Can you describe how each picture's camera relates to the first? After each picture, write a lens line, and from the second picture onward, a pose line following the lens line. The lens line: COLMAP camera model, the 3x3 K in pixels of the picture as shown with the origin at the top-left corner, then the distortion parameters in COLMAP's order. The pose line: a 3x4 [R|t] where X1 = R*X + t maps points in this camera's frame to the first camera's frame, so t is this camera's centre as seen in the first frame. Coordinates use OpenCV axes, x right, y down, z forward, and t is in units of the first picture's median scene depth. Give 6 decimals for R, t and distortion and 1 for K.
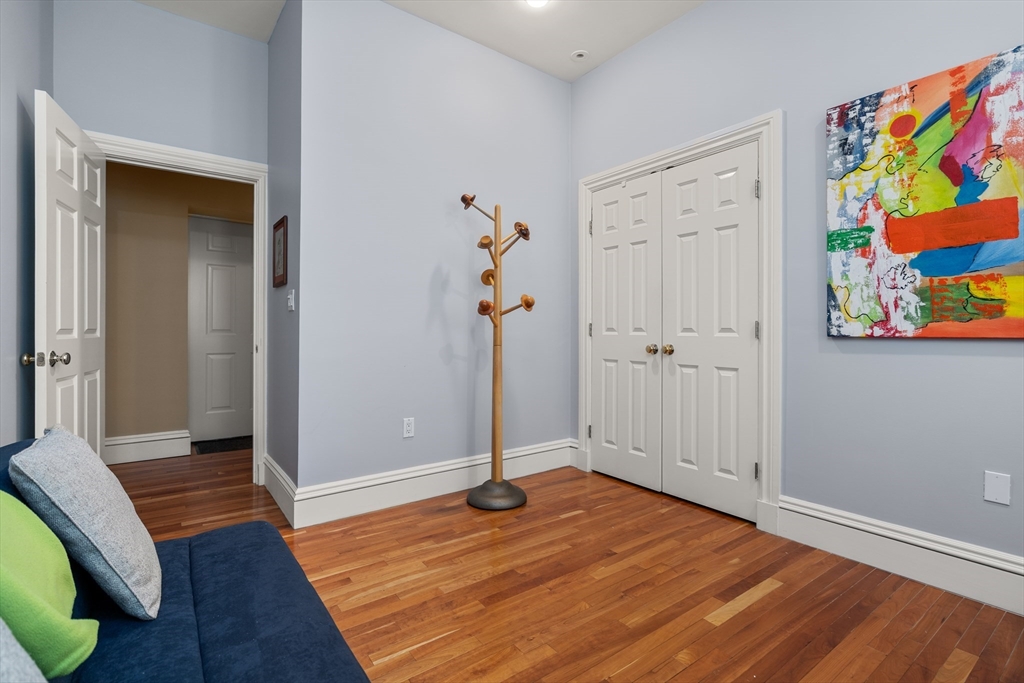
lens RADIAL K [[463.5, 0, 512.0], [0, 463.5, 341.5], [0, 0, 1]] dist [0.001870, 0.000708]
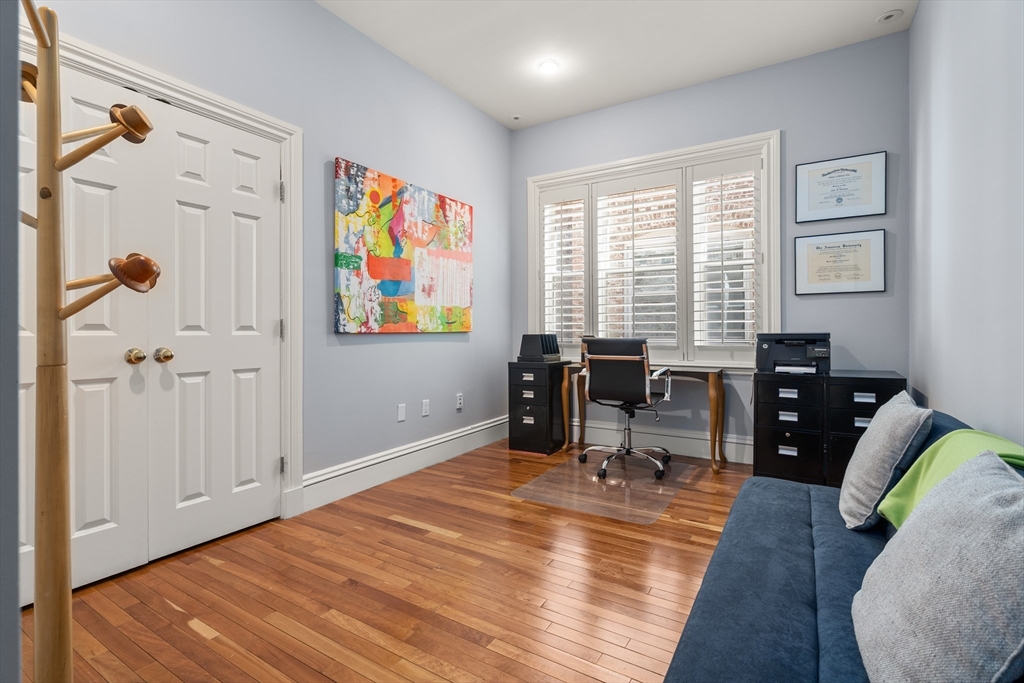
lens RADIAL K [[489.4, 0, 515.1], [0, 489.4, 337.0], [0, 0, 1]] dist [-0.000226, -0.000054]
pose [[-0.374778, -0.024153, 0.926800, -0.817917], [0.013868, 0.999403, 0.031653, -0.039178], [-0.927011, 0.024716, -0.374219, 1.125530]]
